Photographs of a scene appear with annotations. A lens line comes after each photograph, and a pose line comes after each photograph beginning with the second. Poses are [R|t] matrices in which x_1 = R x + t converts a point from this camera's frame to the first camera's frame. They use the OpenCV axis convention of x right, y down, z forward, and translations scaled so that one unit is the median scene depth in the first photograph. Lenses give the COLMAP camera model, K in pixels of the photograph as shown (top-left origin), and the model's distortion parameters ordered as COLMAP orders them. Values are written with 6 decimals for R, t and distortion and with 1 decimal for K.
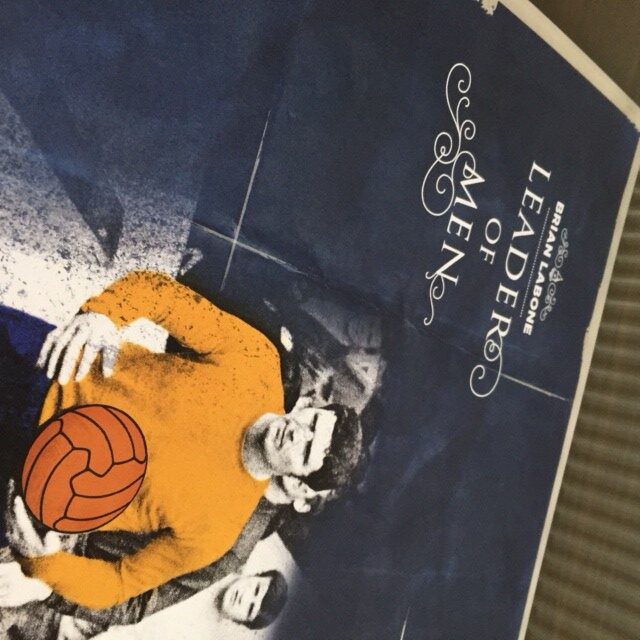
lens RADIAL K [[757.1, 0, 320.0], [0, 757.1, 320.0], [0, 0, 1]] dist [0.065653, -0.086493]
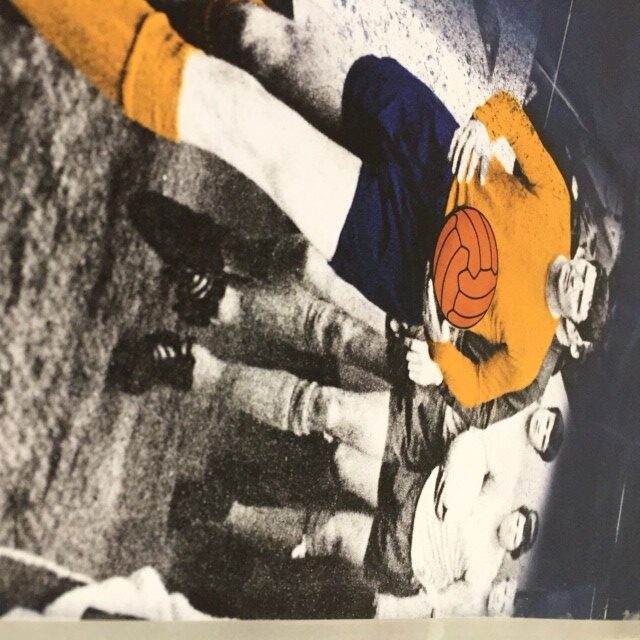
lens RADIAL K [[757.1, 0, 320.0], [0, 757.1, 320.0], [0, 0, 1]] dist [0.065653, -0.086493]
pose [[0.992093, 0.007683, 0.125269, -0.592350], [0.000185, 0.998034, -0.062679, 0.307982], [-0.125504, 0.062207, 0.990141, -0.023919]]
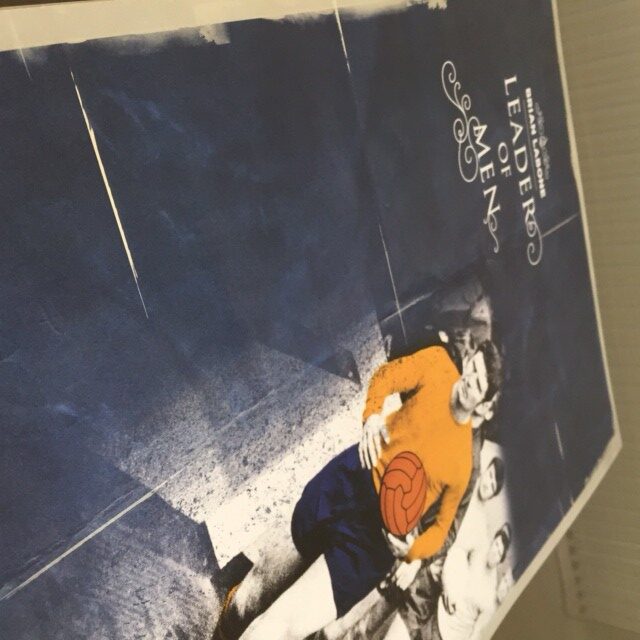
lens RADIAL K [[757.1, 0, 320.0], [0, 757.1, 320.0], [0, 0, 1]] dist [0.065653, -0.086493]
pose [[0.861369, -0.507345, 0.025385, -0.287967], [0.463794, 0.805847, 0.368111, -0.687920], [-0.207215, -0.305306, 0.929435, -0.282328]]
